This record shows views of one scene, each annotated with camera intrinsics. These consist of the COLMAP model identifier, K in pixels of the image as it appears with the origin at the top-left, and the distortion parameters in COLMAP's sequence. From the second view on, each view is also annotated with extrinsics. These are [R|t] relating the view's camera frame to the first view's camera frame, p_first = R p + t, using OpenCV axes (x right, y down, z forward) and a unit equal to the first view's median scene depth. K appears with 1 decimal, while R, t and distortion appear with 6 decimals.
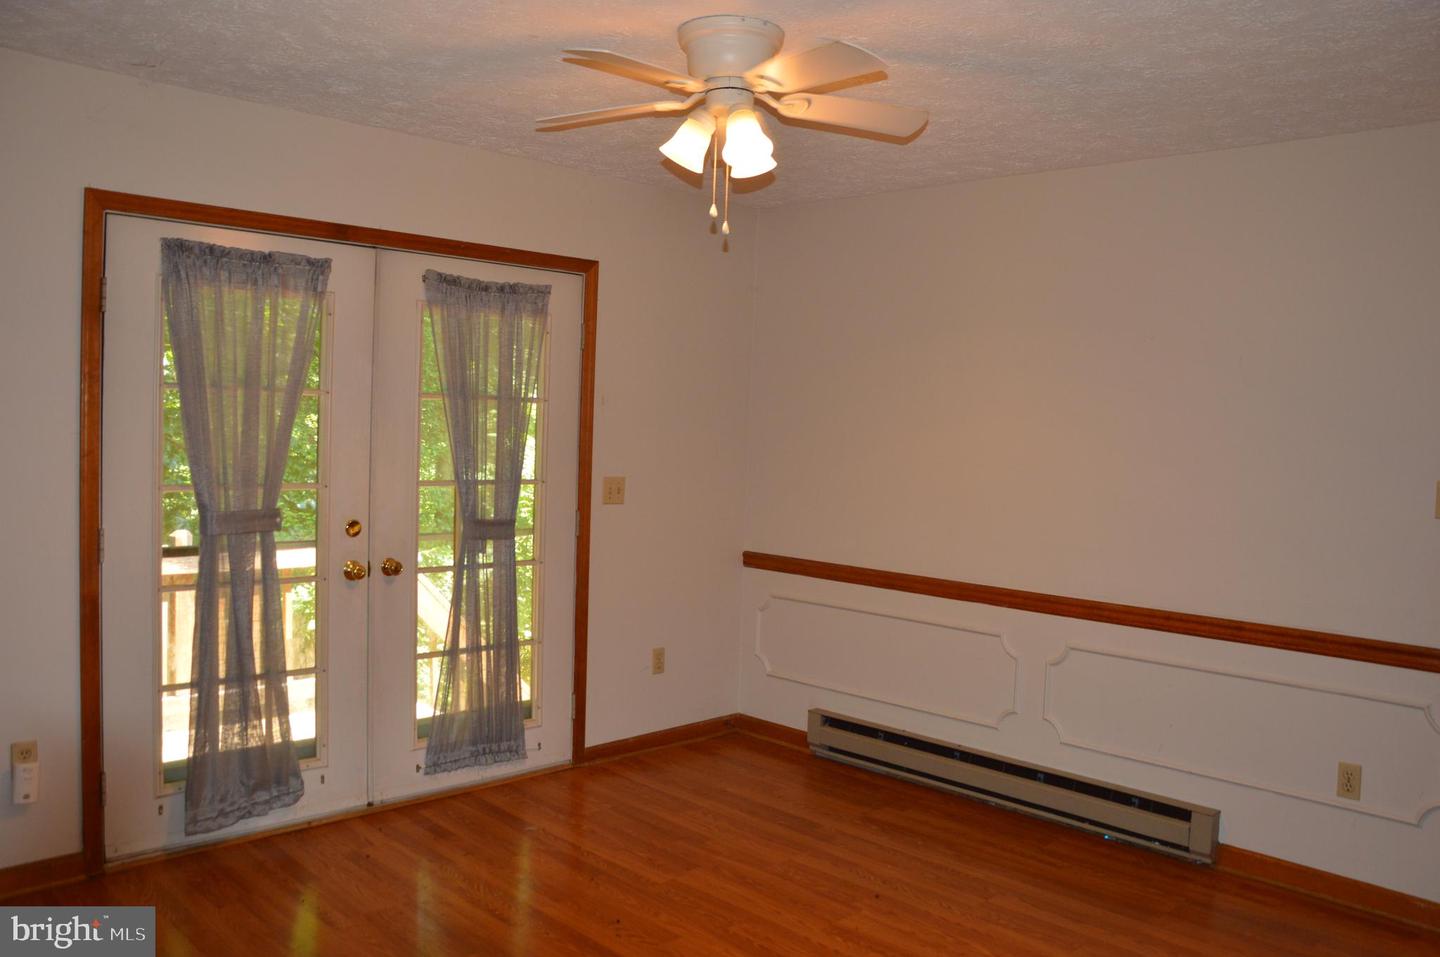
lens RADIAL K [[1118.6, 0, 745.1], [0, 1118.6, 482.8], [0, 0, 1]] dist [-0.150816, 0.115623]
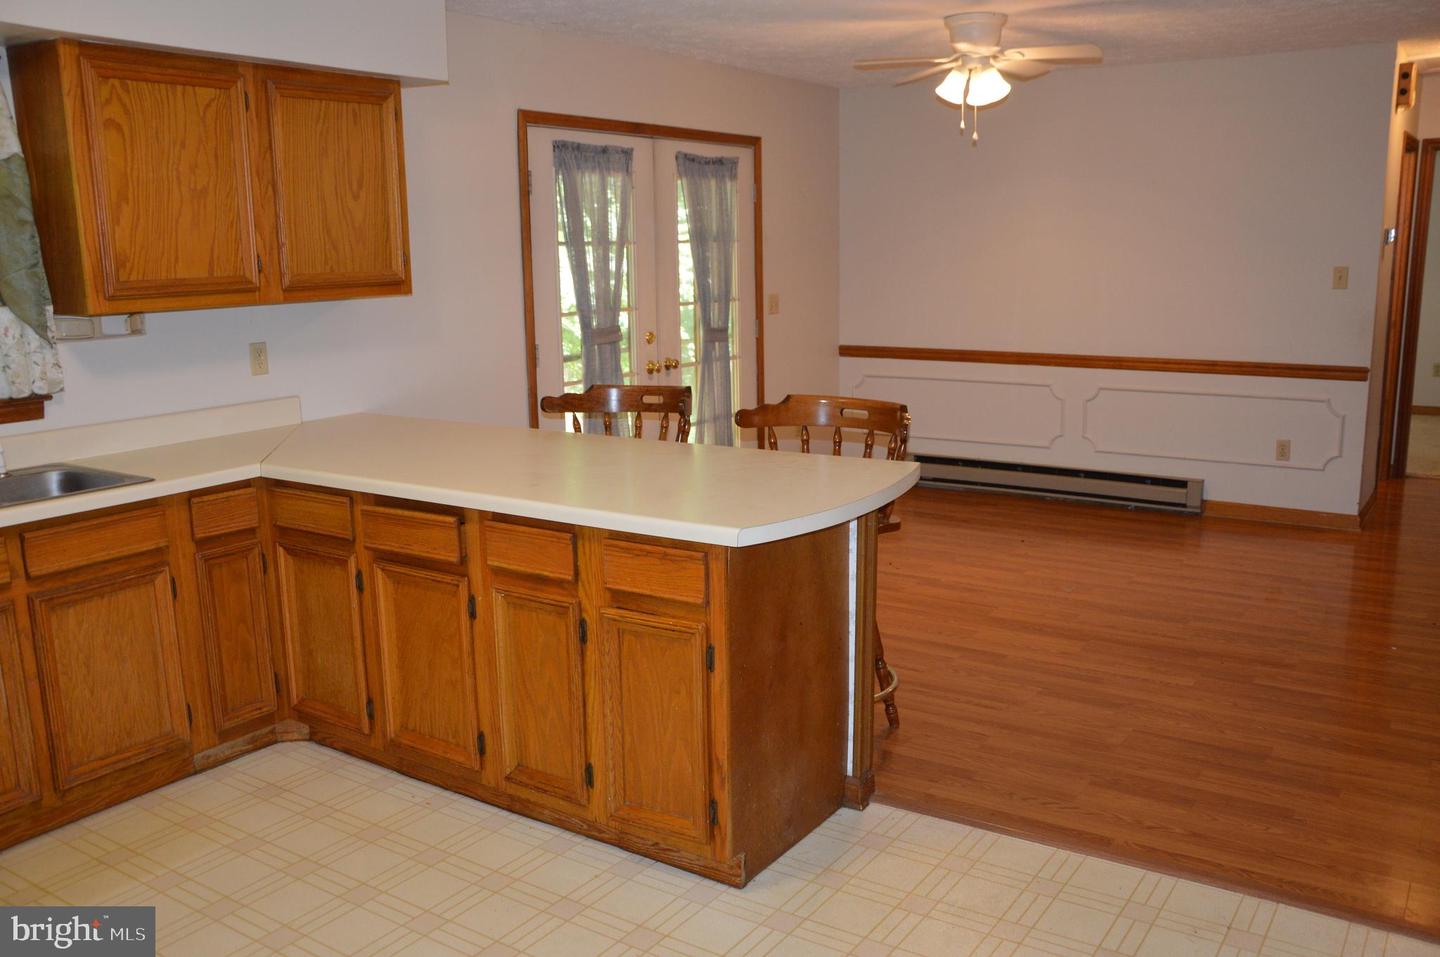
lens RADIAL K [[1118.6, 0, 745.1], [0, 1118.6, 482.8], [0, 0, 1]] dist [-0.150816, 0.115623]
pose [[0.982181, -0.085651, 0.167288, -0.473303], [0.058383, 0.985127, 0.161607, 0.000059], [-0.178642, -0.148961, 0.972573, -0.441427]]
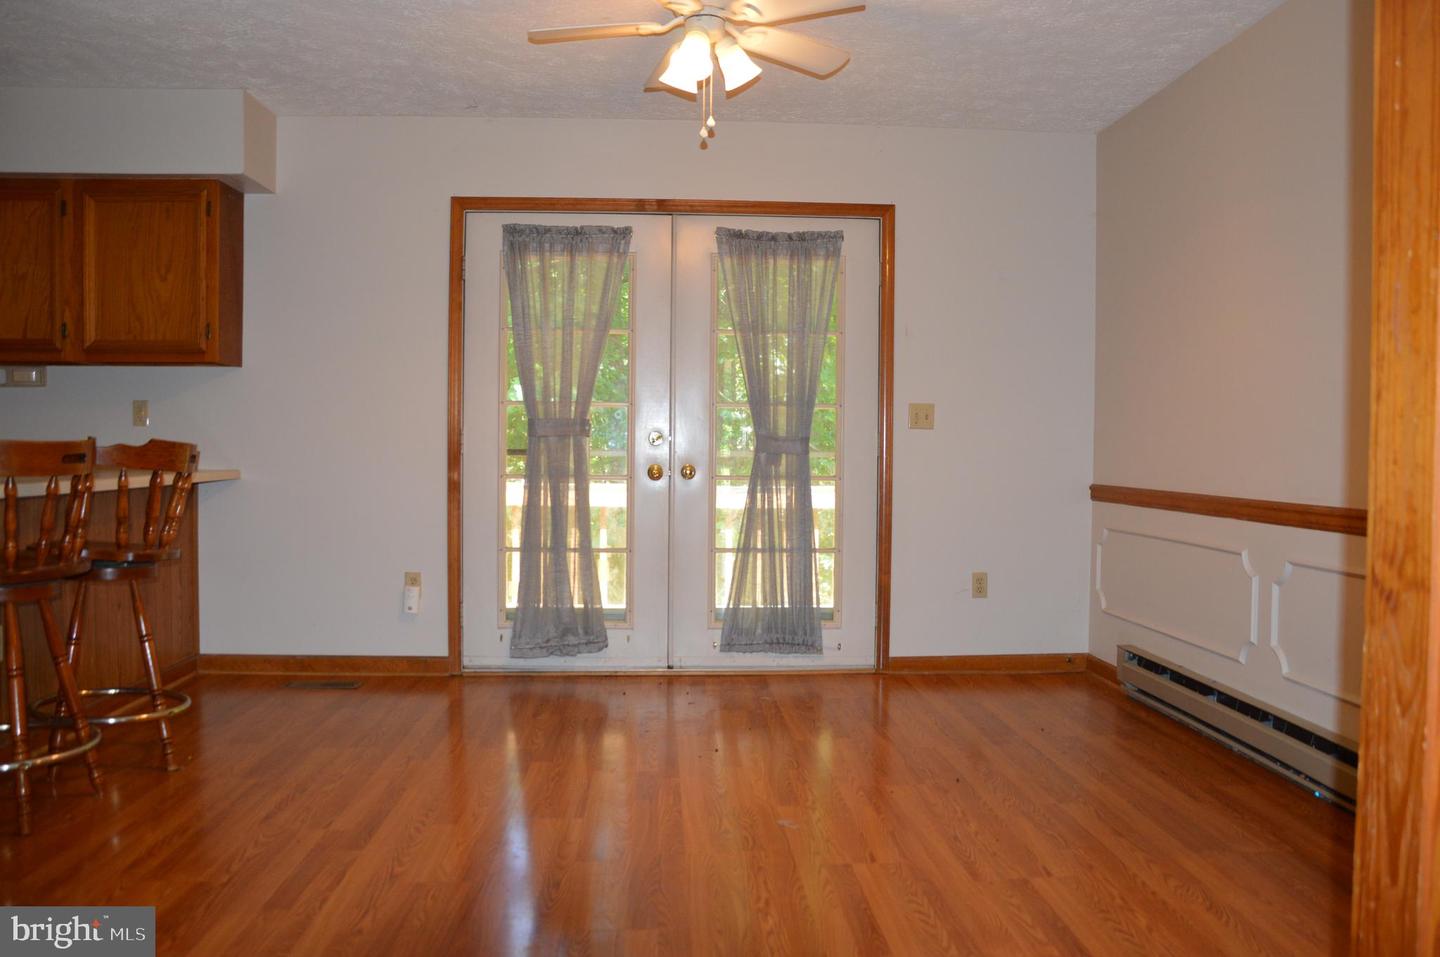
lens RADIAL K [[1118.6, 0, 745.1], [0, 1118.6, 482.8], [0, 0, 1]] dist [-0.150816, 0.115623]
pose [[0.761977, -0.005684, -0.647580, 0.518577], [-0.013595, 0.999601, -0.024770, 0.115584], [0.647462, 0.027678, 0.761595, 0.097322]]
